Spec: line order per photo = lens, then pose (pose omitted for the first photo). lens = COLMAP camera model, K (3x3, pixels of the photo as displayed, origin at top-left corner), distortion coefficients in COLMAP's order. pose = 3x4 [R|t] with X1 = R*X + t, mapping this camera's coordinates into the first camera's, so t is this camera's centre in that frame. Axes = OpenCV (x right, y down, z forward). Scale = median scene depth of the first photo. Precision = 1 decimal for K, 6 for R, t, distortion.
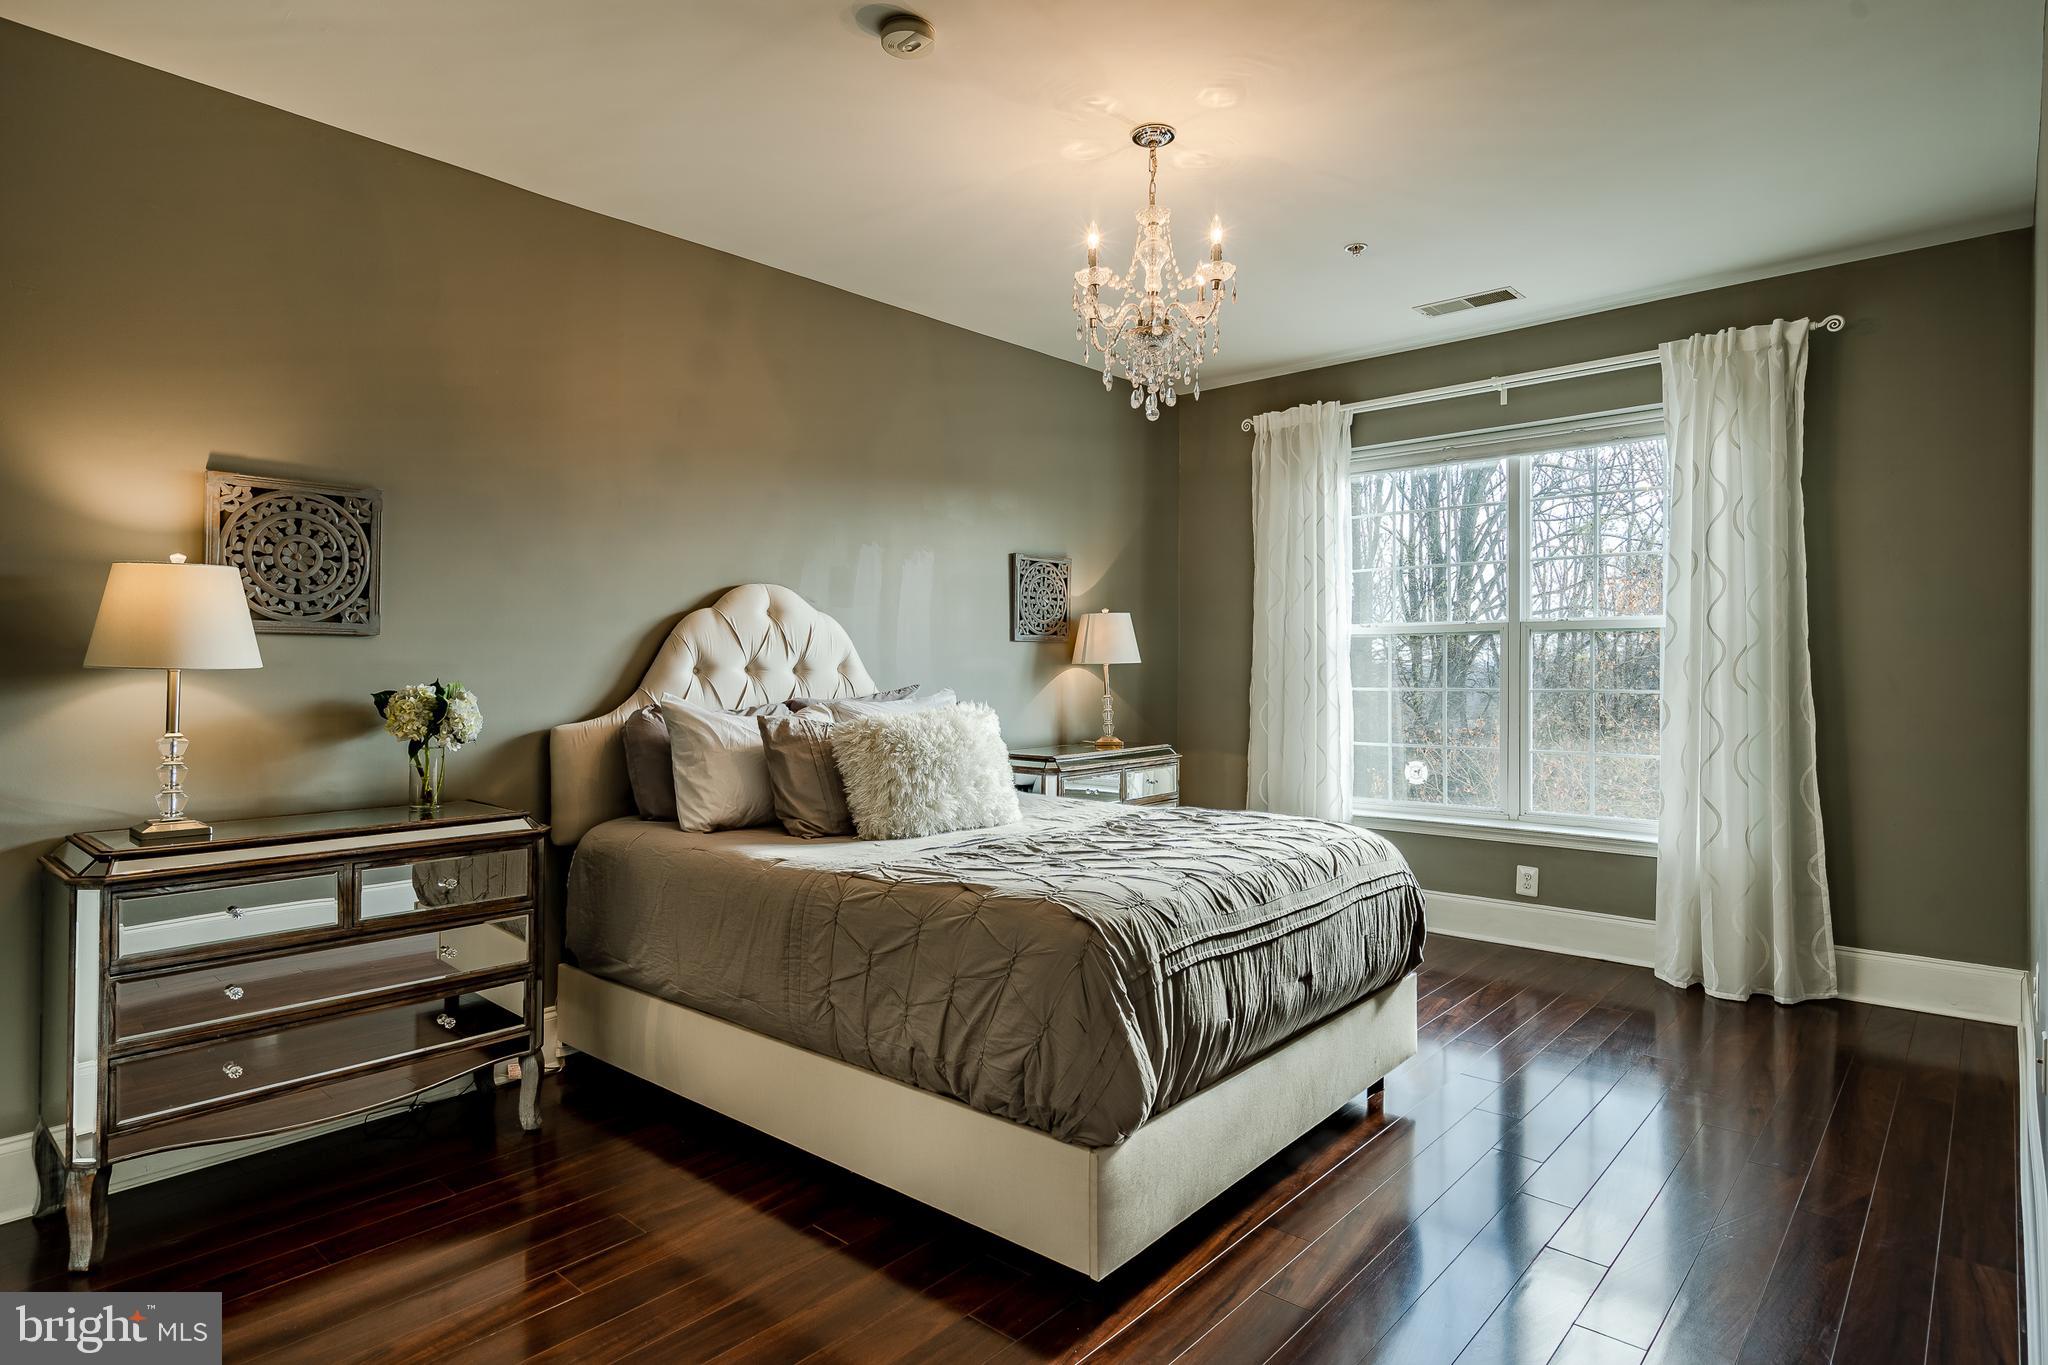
lens RADIAL K [[1123.2, 0, 1023.2], [0, 1123.2, 676.8], [0, 0, 1]] dist [0.003459, 0.000071]
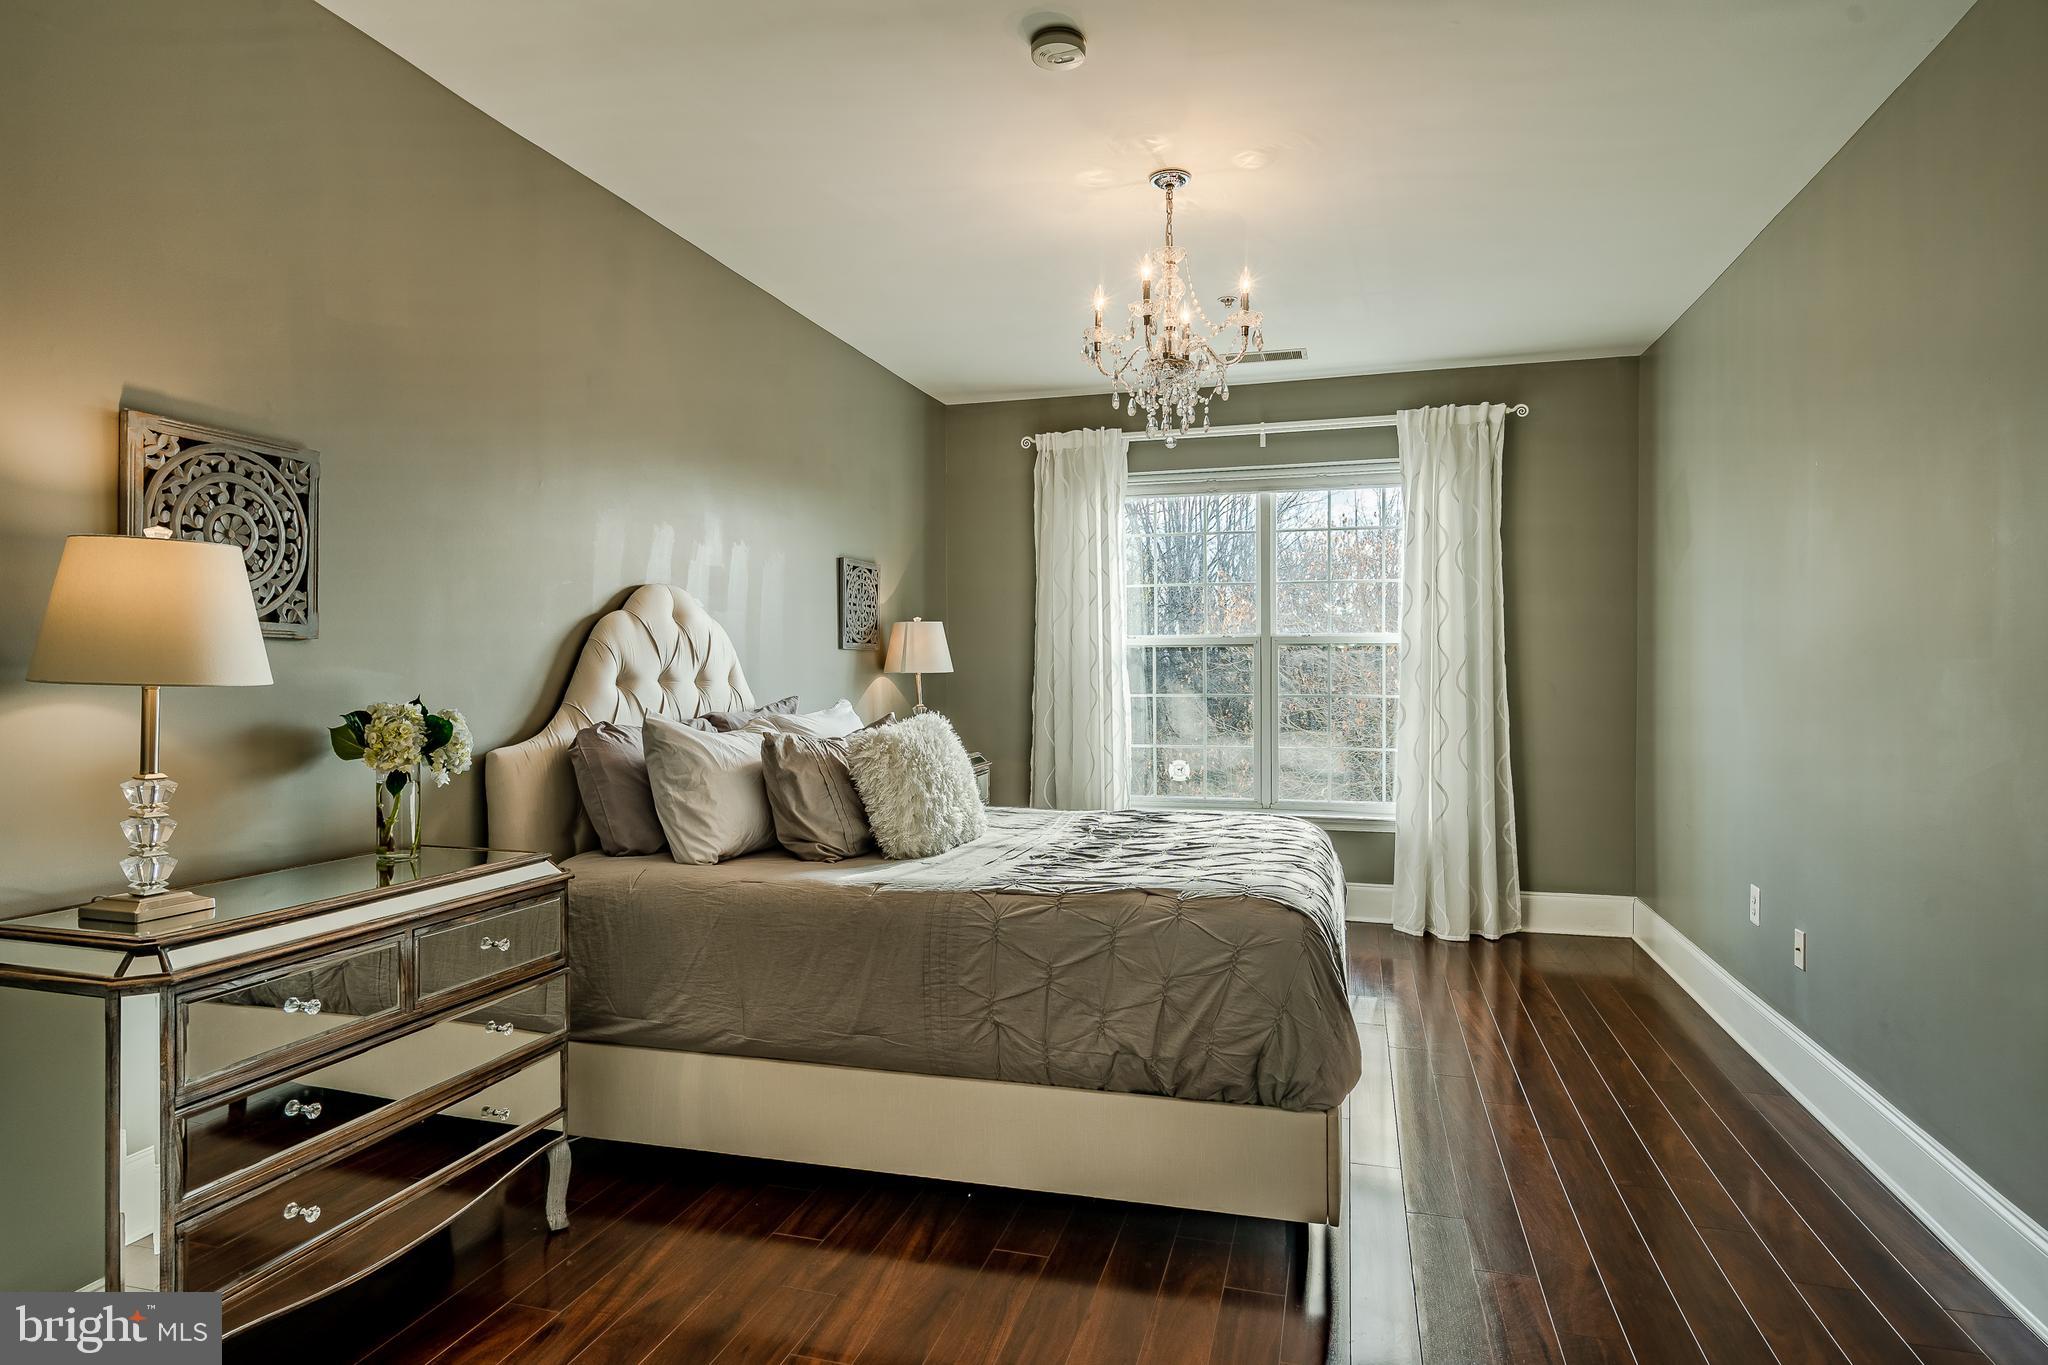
lens RADIAL K [[1155.8, 0, 1022.8], [0, 1155.8, 698.7], [0, 0, 1]] dist [0.001325, 0.000350]
pose [[0.898662, -0.009327, 0.438542, -0.464726], [0.002772, 0.999875, 0.015586, -0.006749], [-0.438633, -0.012791, 0.898575, 0.067332]]
